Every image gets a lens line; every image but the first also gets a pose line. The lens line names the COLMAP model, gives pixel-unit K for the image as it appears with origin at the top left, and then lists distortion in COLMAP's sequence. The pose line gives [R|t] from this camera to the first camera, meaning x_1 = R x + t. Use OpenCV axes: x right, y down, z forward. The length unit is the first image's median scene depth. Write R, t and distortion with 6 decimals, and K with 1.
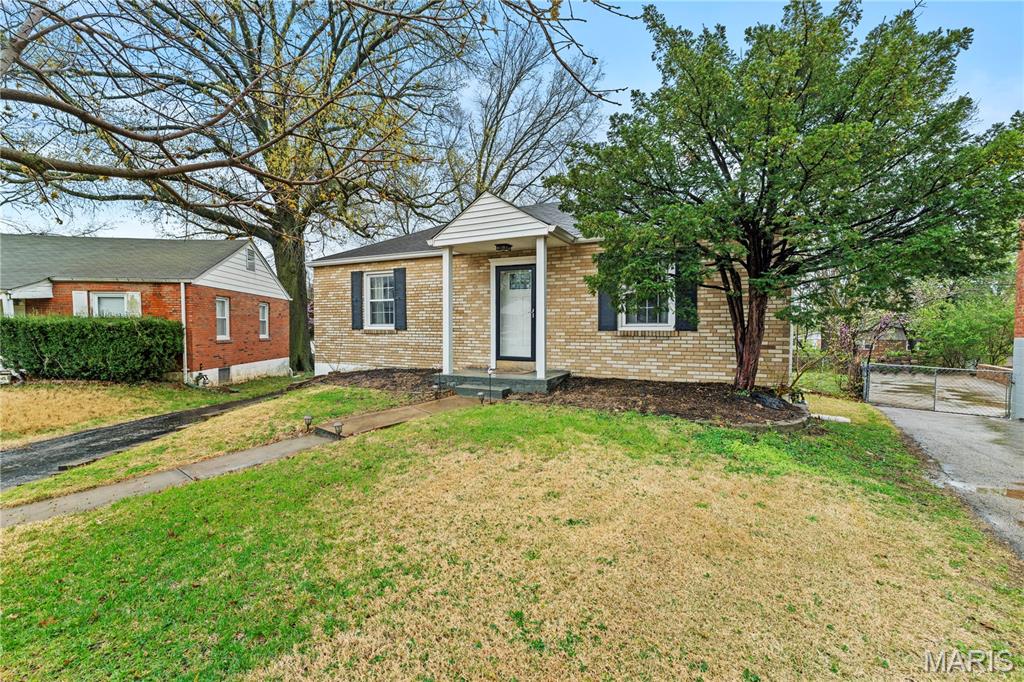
lens RADIAL K [[441.2, 0, 511.5], [0, 441.2, 345.0], [0, 0, 1]] dist [-0.002360, -0.001050]
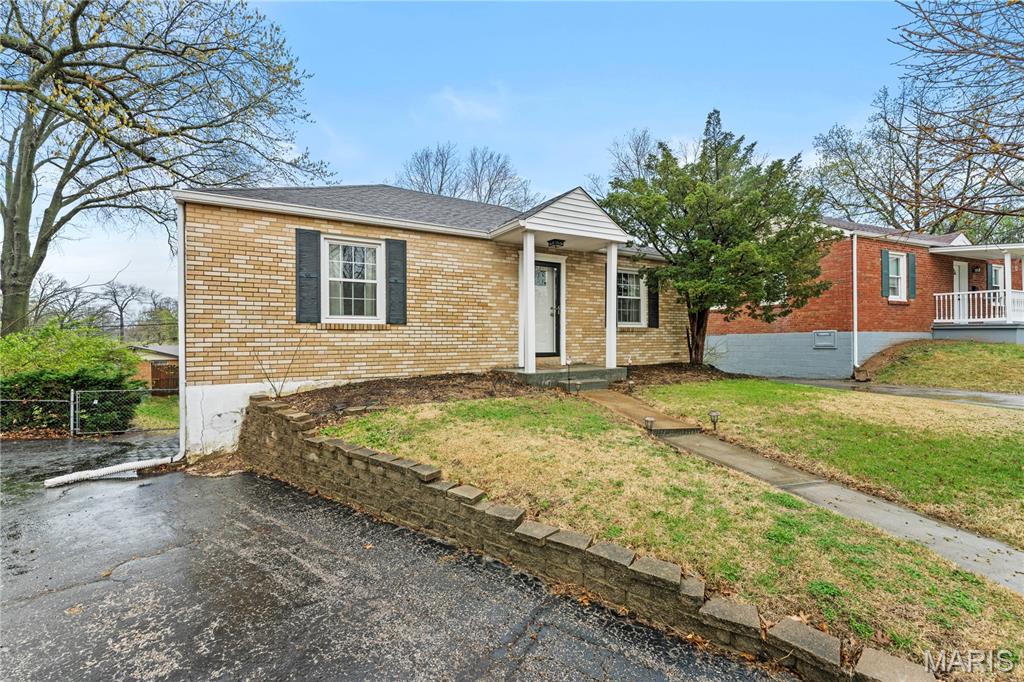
lens RADIAL K [[441.2, 0, 511.5], [0, 441.2, 331.8], [0, 0, 1]] dist [-0.002360, -0.001050]
pose [[0.546688, -0.008696, 0.837291, -0.762354], [0.018195, 0.999833, -0.001495, -0.018332], [-0.837138, 0.016052, 0.546755, 0.449775]]
